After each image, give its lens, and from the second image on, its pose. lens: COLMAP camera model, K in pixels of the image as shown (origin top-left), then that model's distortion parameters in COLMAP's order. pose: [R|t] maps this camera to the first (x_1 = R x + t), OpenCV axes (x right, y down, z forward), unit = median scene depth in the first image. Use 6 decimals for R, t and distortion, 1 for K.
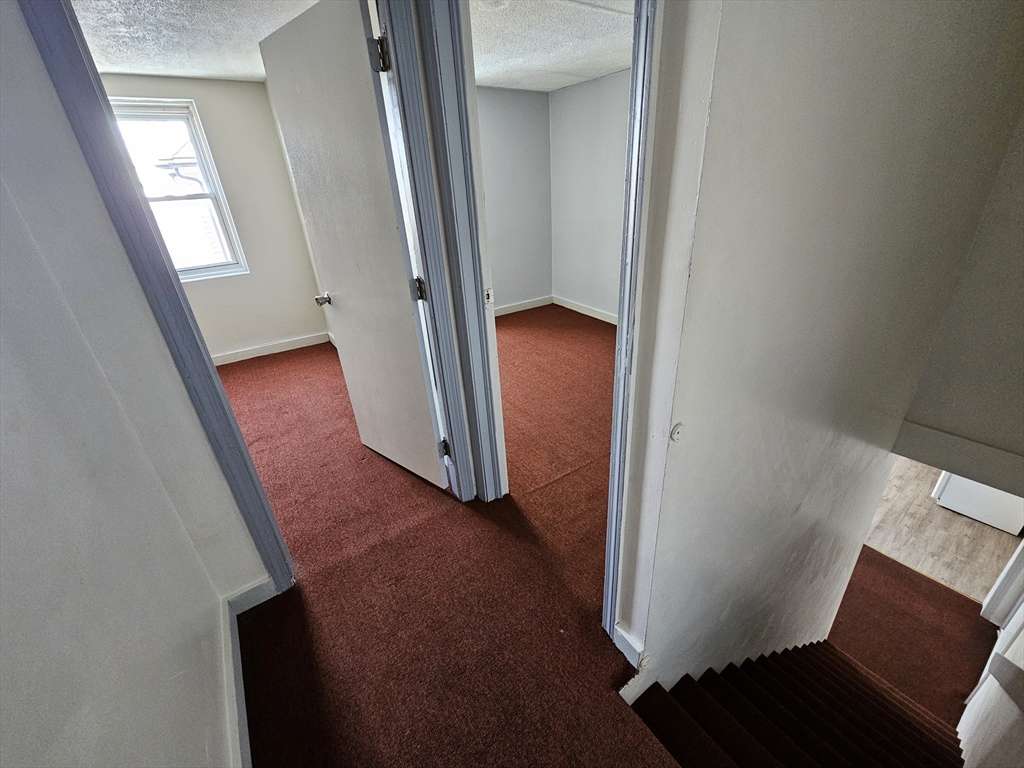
lens RADIAL K [[425.2, 0, 517.5], [0, 425.2, 387.2], [0, 0, 1]] dist [-0.000633, 0.000011]
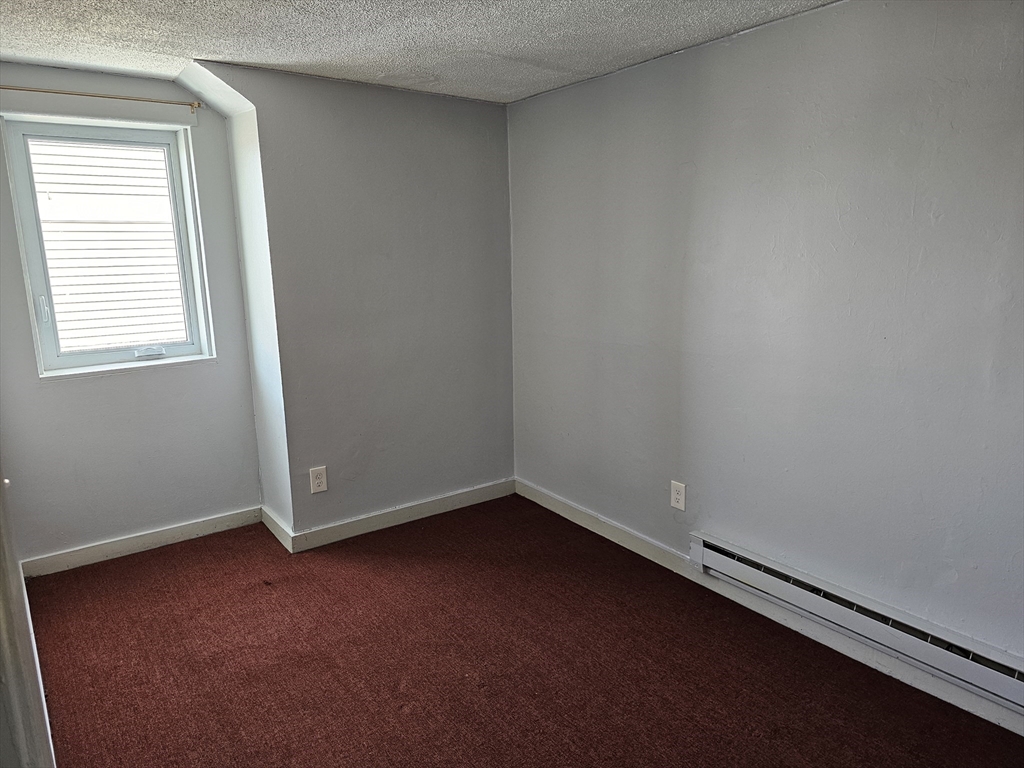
lens RADIAL K [[671.4, 0, 512.0], [0, 671.4, 384.0], [0, 0, 1]] dist [0.002058, -0.034064]
pose [[0.999109, 0.027373, 0.032130, 0.070516], [-0.018216, 0.966301, -0.256768, -0.166575], [-0.038076, 0.255954, 0.965939, 0.323707]]
